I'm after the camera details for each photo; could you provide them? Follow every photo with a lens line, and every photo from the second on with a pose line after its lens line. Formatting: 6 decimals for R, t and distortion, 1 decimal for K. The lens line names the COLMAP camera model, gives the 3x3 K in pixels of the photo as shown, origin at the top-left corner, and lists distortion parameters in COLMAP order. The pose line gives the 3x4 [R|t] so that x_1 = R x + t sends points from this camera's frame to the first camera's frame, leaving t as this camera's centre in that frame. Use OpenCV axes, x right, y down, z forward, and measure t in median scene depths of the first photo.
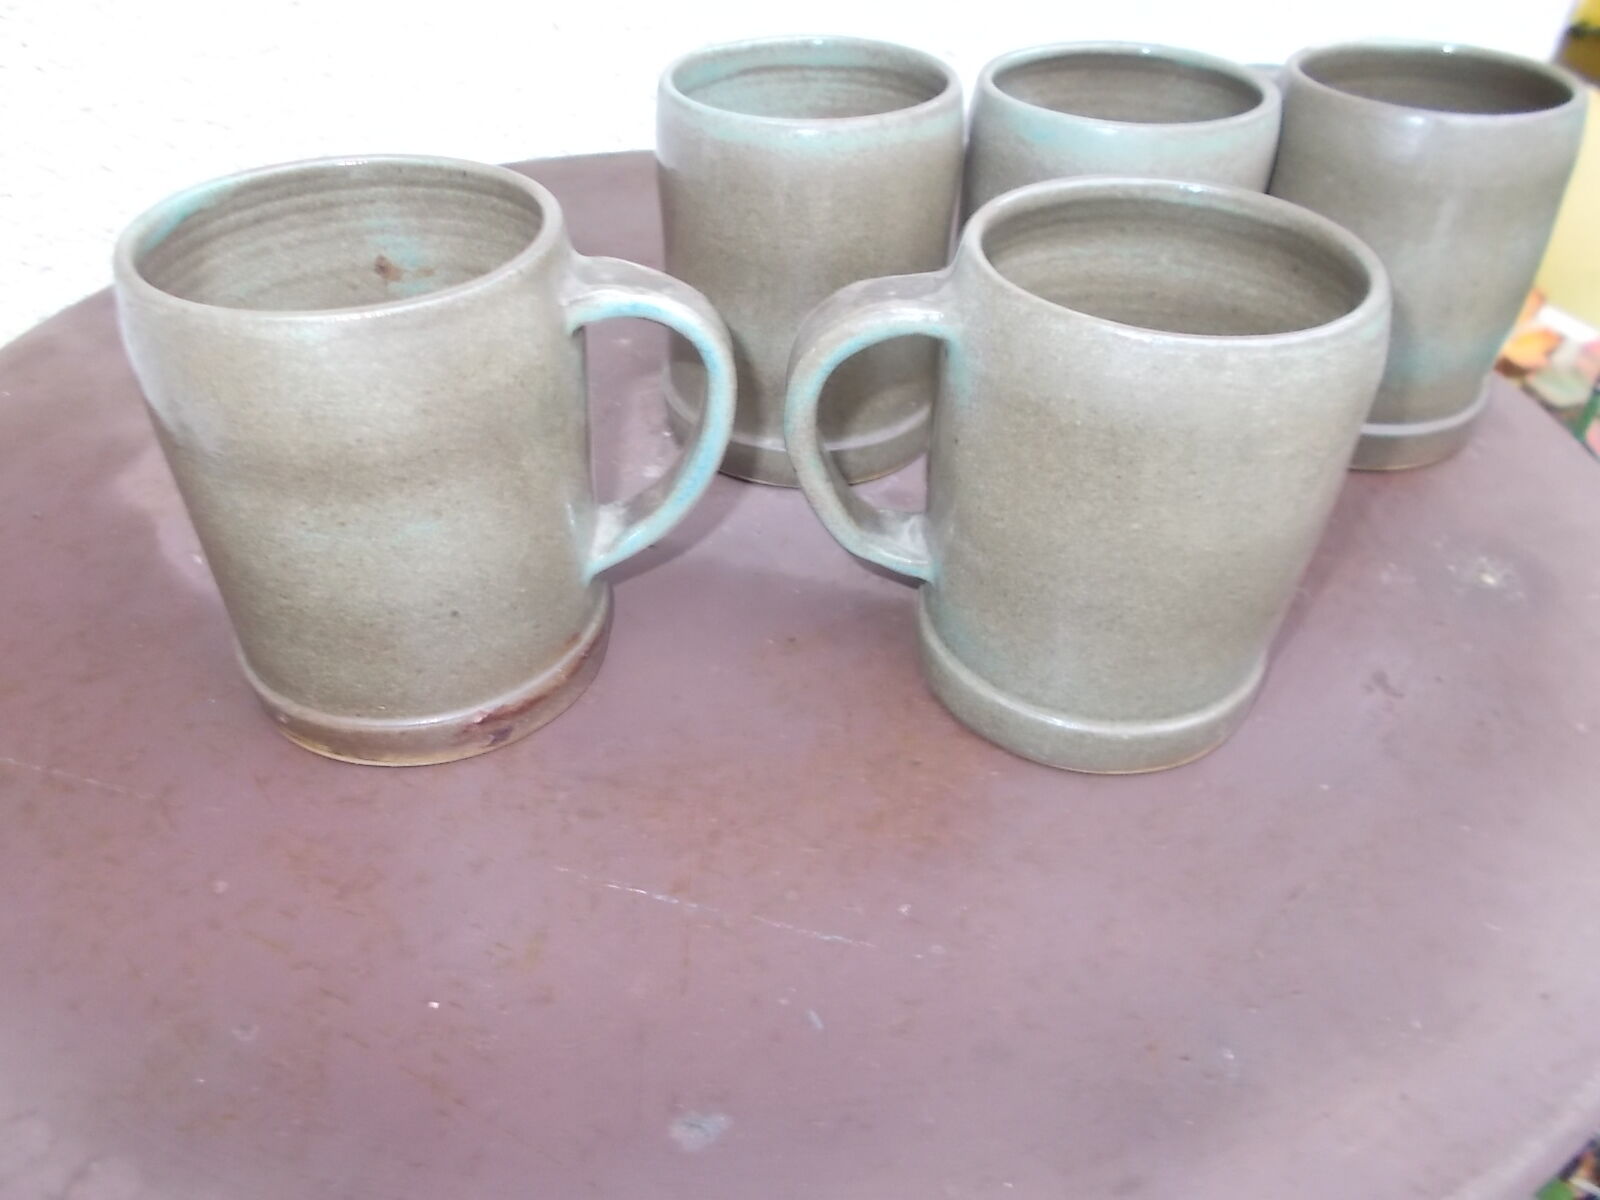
lens RADIAL K [[1187.7, 0, 785.0], [0, 1187.7, 597.4], [0, 0, 1]] dist [0.006993, -0.017391]
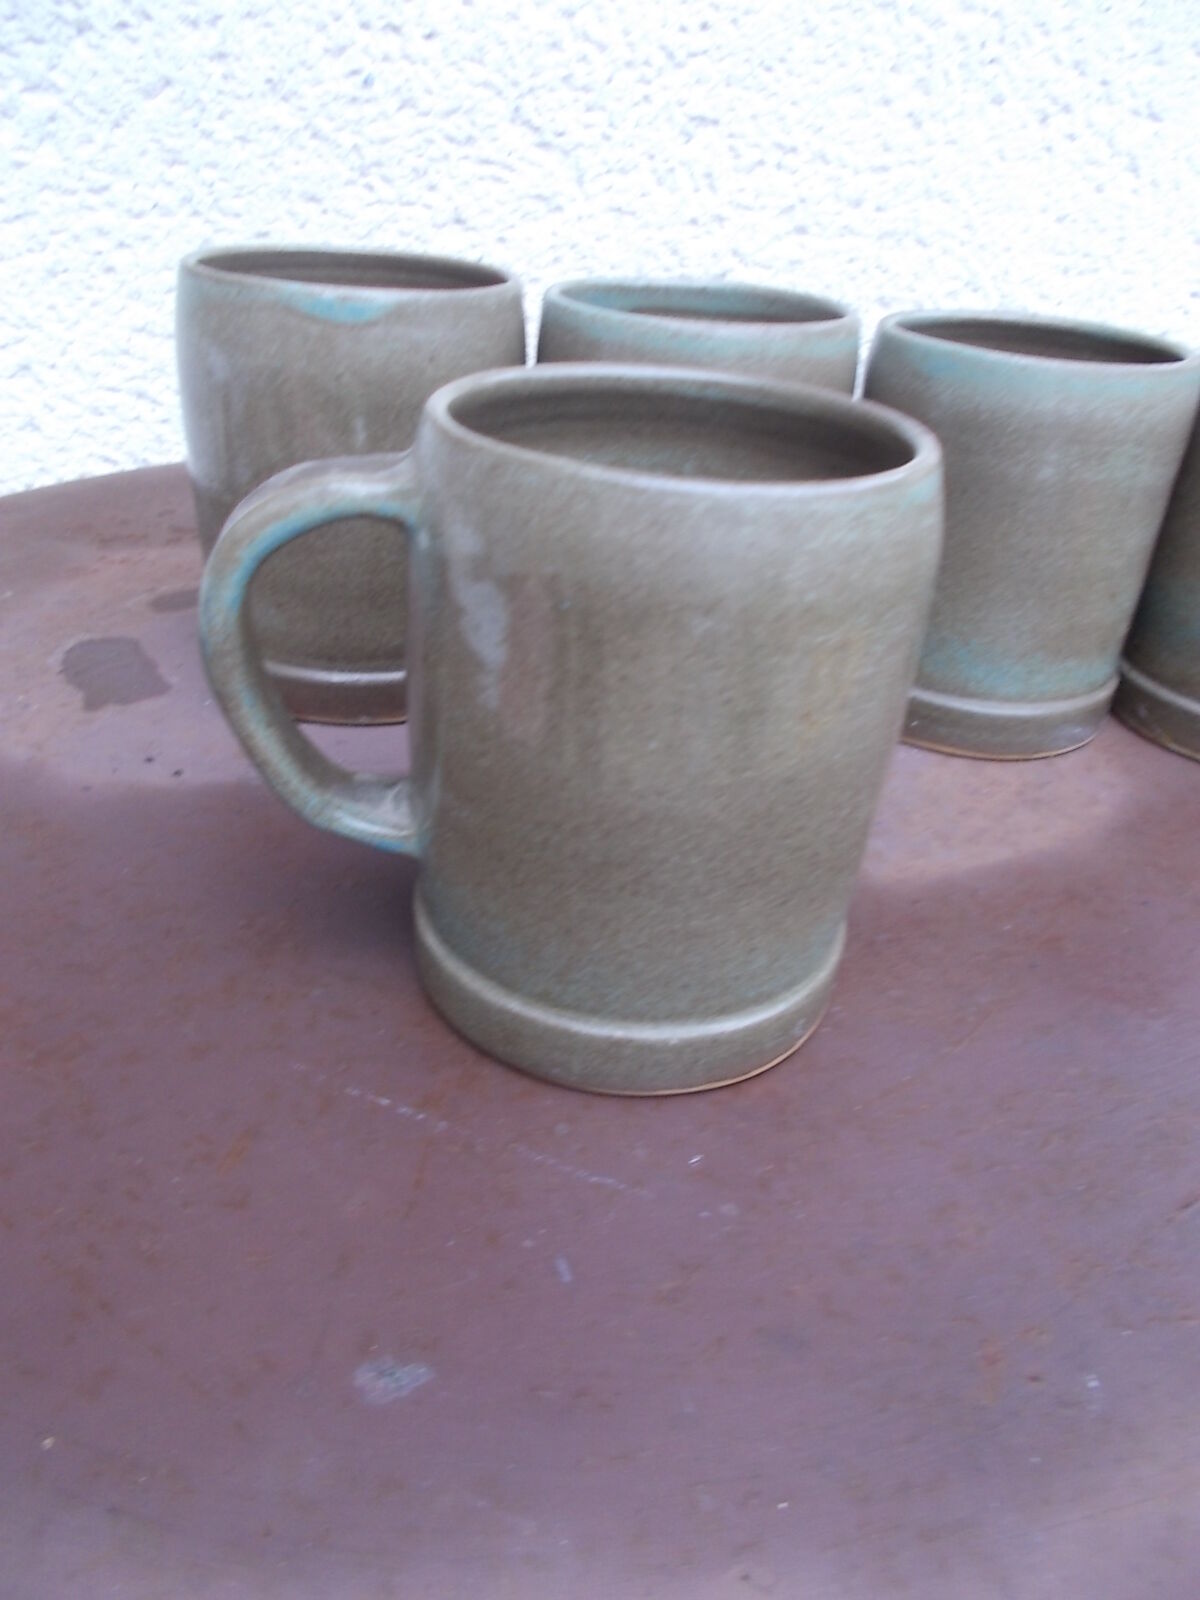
lens RADIAL K [[1187.7, 0, 614.3], [0, 1187.7, 794.4], [0, 0, 1]] dist [0.006993, -0.017391]
pose [[0.982492, -0.035043, 0.182980, 0.119723], [0.060141, 0.989227, -0.133469, 0.062640], [-0.176332, 0.142137, 0.974015, 0.249825]]
